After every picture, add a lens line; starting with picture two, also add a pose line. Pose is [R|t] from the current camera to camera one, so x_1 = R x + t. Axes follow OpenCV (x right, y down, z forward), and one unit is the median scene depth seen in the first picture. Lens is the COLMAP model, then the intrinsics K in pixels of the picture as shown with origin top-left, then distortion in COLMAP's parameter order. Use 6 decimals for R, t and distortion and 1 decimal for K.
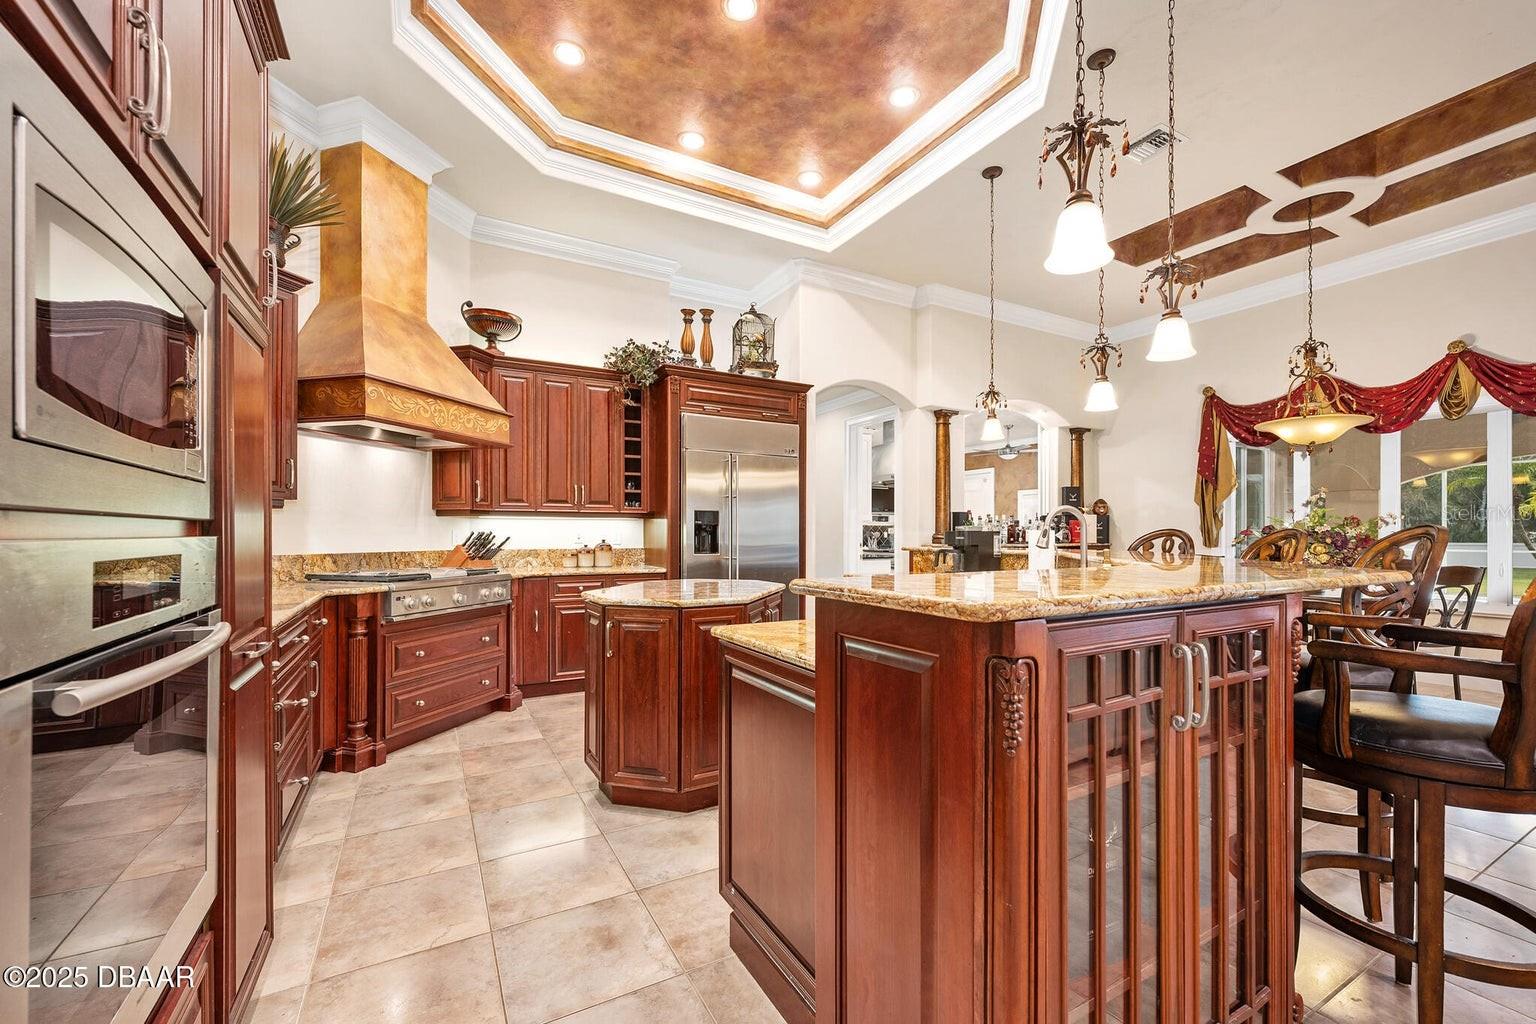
lens RADIAL K [[619.5, 0, 770.3], [0, 619.5, 529.0], [0, 0, 1]] dist [0.001009, 0.000042]
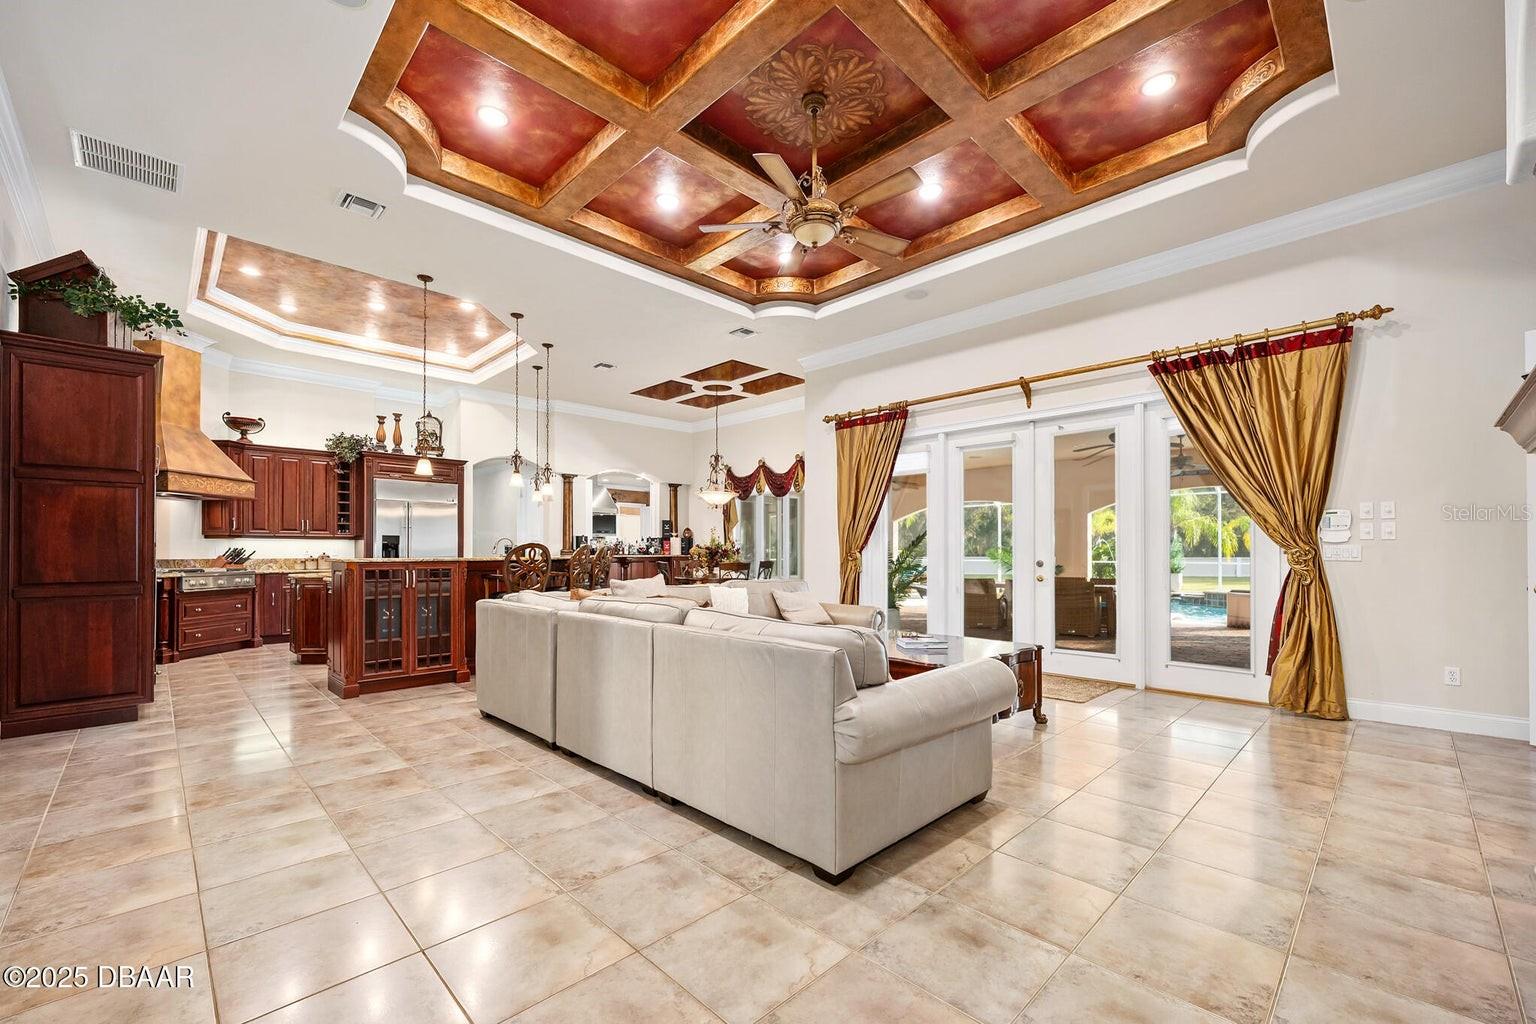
lens RADIAL K [[624.9, 0, 756.9], [0, 624.9, 544.1], [0, 0, 1]] dist [0.002031, 0.000138]
pose [[0.967189, 0.000679, 0.254057, 0.472339], [0.000481, 0.999990, -0.004506, 0.003071], [-0.254058, 0.004480, 0.967179, -1.007990]]
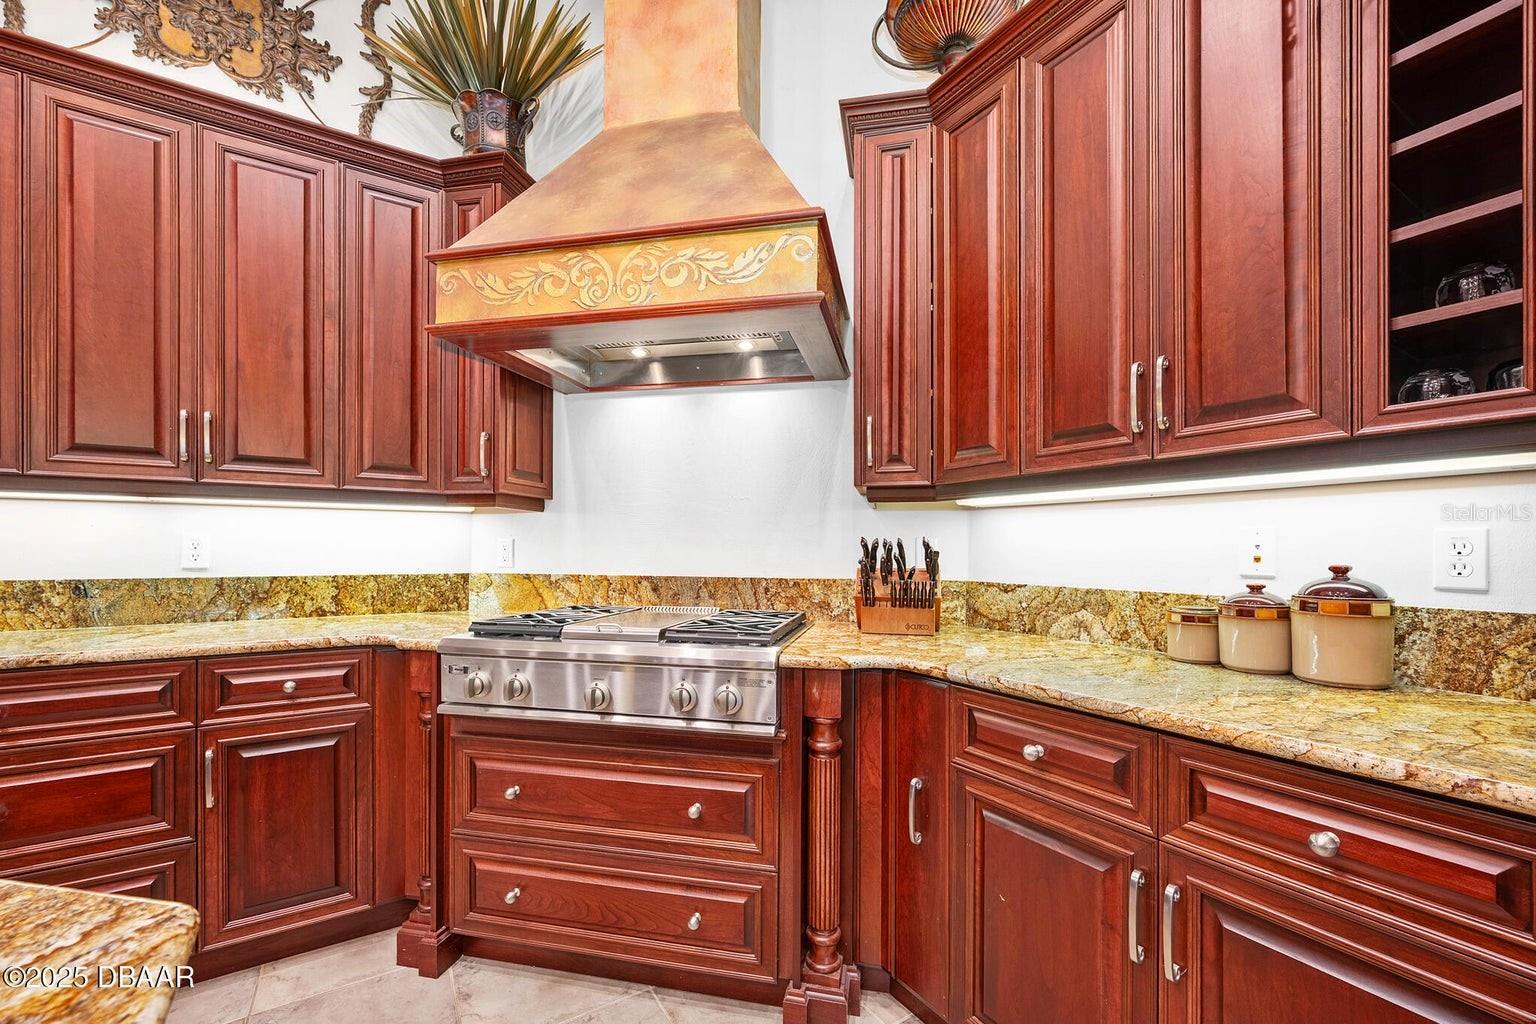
lens RADIAL K [[612.8, 0, 769.3], [0, 612.8, 552.7], [0, 0, 1]] dist [0.000098, 0.000158]
pose [[0.056300, 0.003494, -0.998408, -0.062545], [0.006197, 0.999973, 0.003849, 0.011623], [0.998395, -0.006404, 0.056277, 0.876675]]
